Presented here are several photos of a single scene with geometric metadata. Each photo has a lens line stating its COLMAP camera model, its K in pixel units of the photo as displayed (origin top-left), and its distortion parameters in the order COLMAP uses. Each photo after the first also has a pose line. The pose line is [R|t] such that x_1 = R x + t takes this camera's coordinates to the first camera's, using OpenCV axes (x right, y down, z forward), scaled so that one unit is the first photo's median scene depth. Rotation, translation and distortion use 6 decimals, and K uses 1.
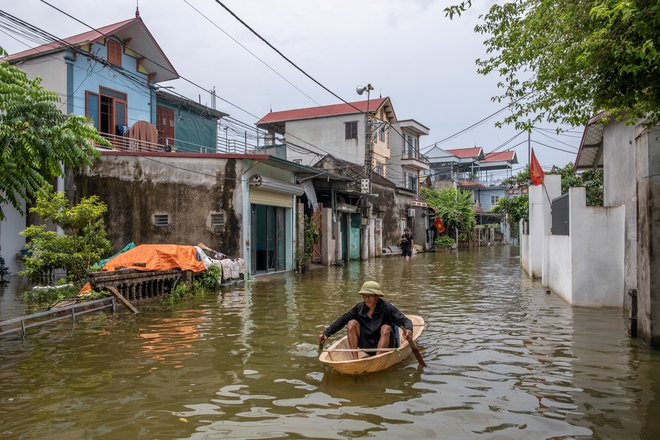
lens RADIAL K [[502.6, 0, 330.0], [0, 502.6, 220.0], [0, 0, 1]] dist [-0.011841, -0.001782]
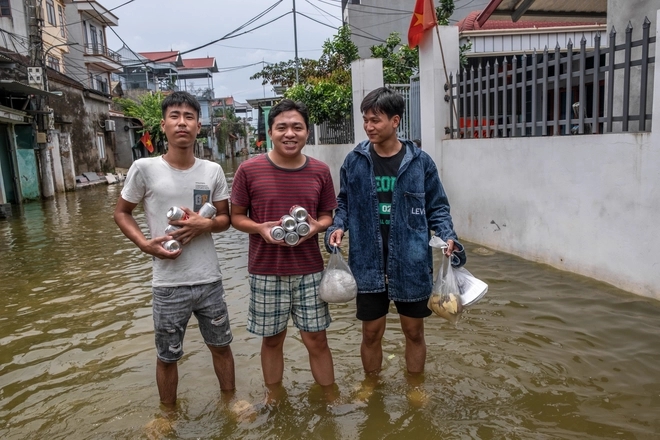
lens RADIAL K [[502.6, 0, 330.0], [0, 502.6, 220.0], [0, 0, 1]] dist [-0.011841, -0.001782]
pose [[0.828030, -0.124183, 0.546758, 0.008330], [0.033096, 0.984289, 0.173436, 0.005186], [-0.559705, -0.125515, 0.819131, 0.185517]]
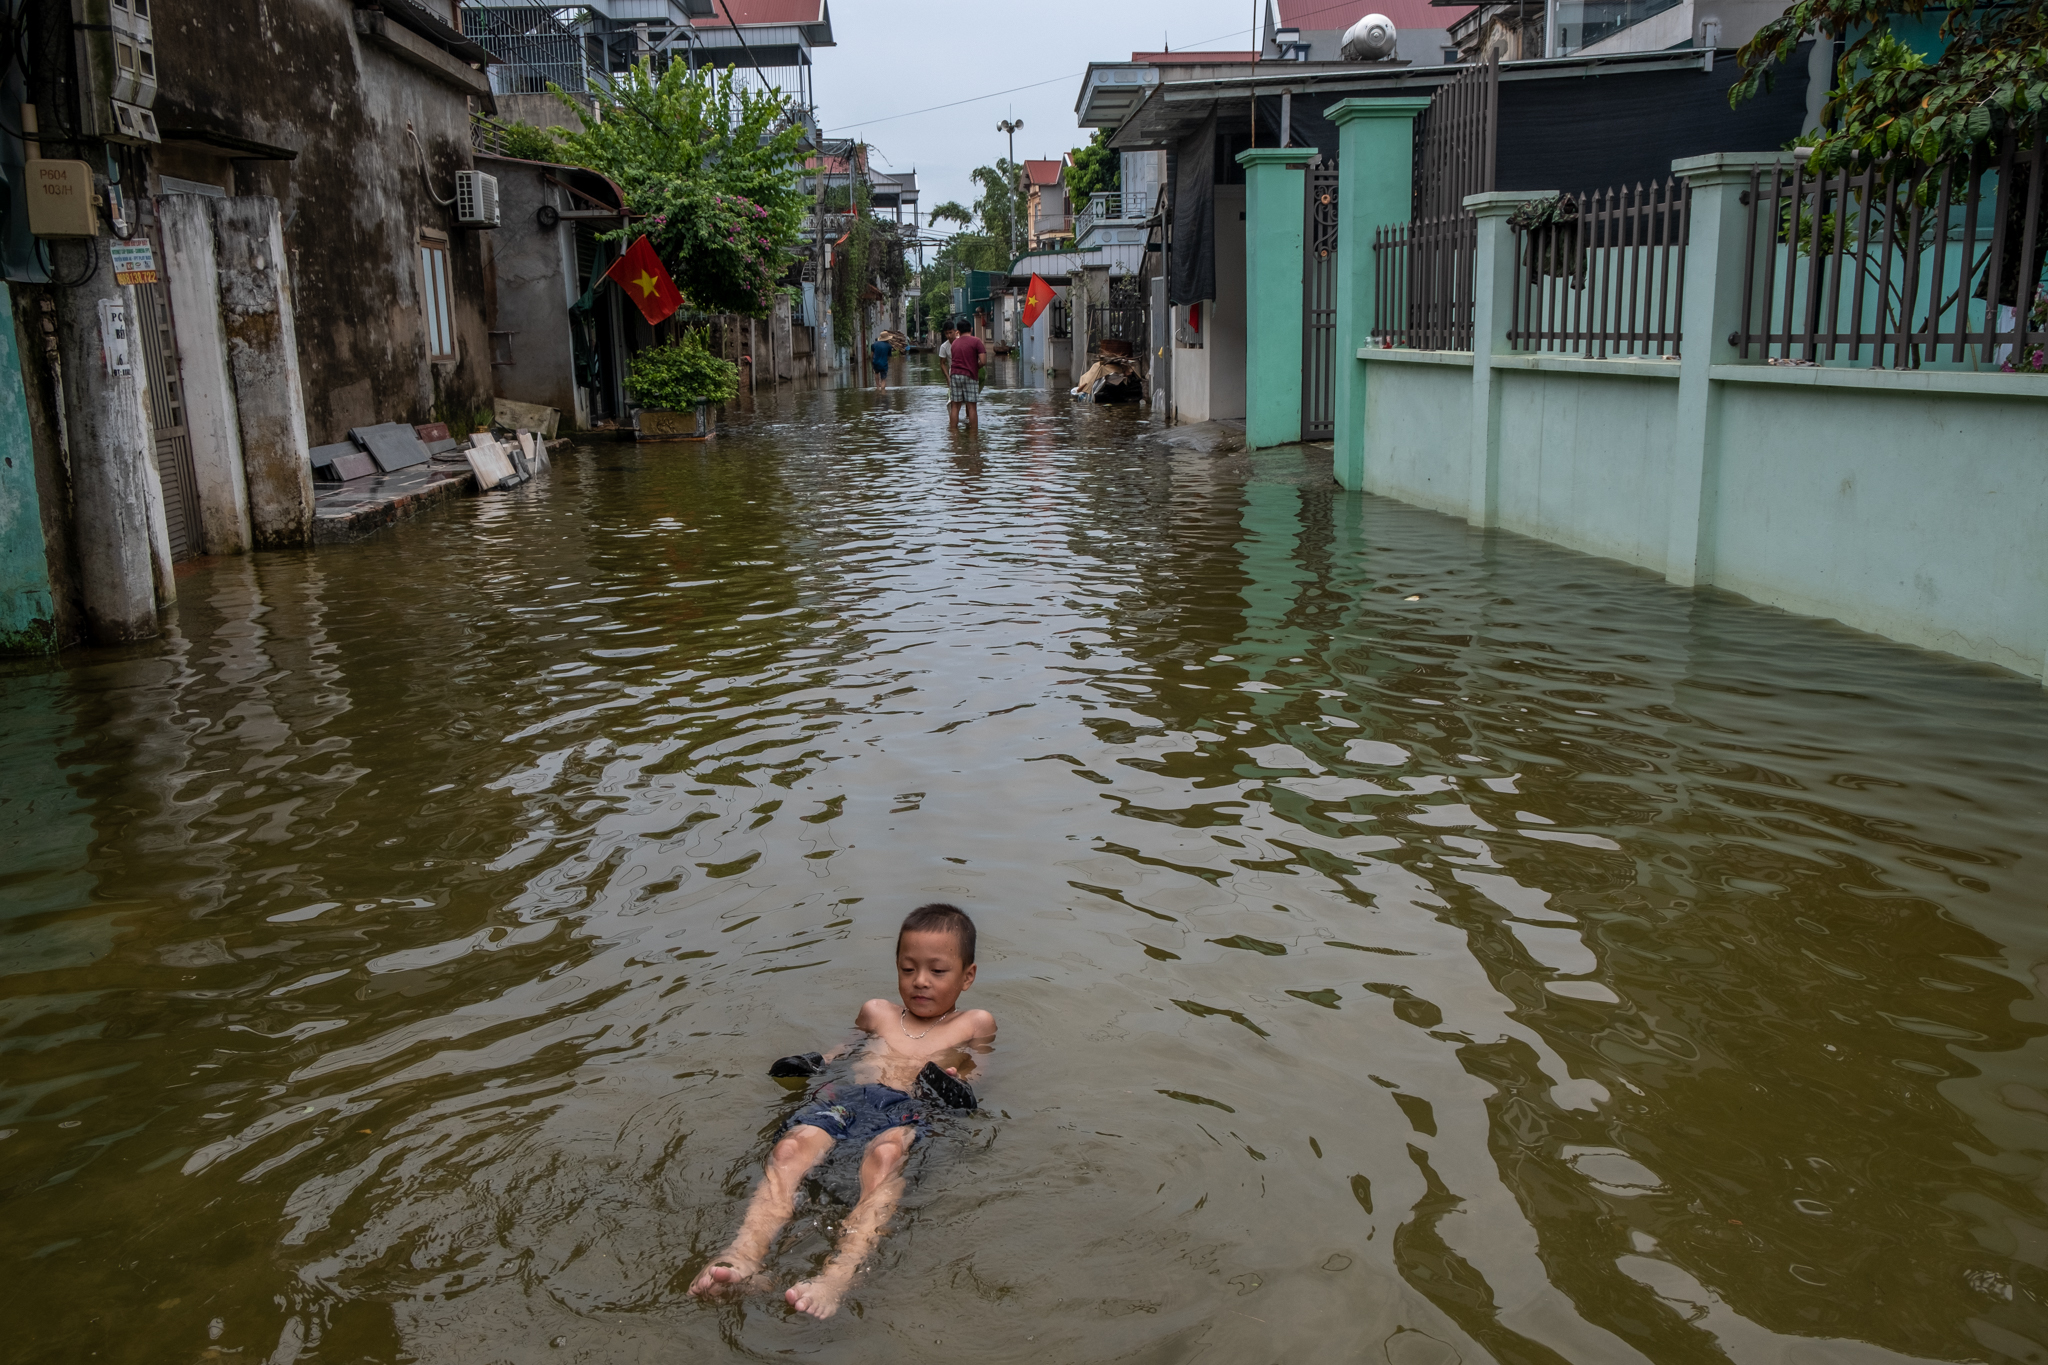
lens RADIAL K [[1586.3, 0, 1024.0], [0, 1586.3, 682.5], [0, 0, 1]] dist [-0.009074, -0.004279]
pose [[0.859534, -0.126907, 0.495072, 0.043529], [0.003441, 0.970095, 0.242700, 0.012327], [-0.511067, -0.206905, 0.834266, 0.452800]]
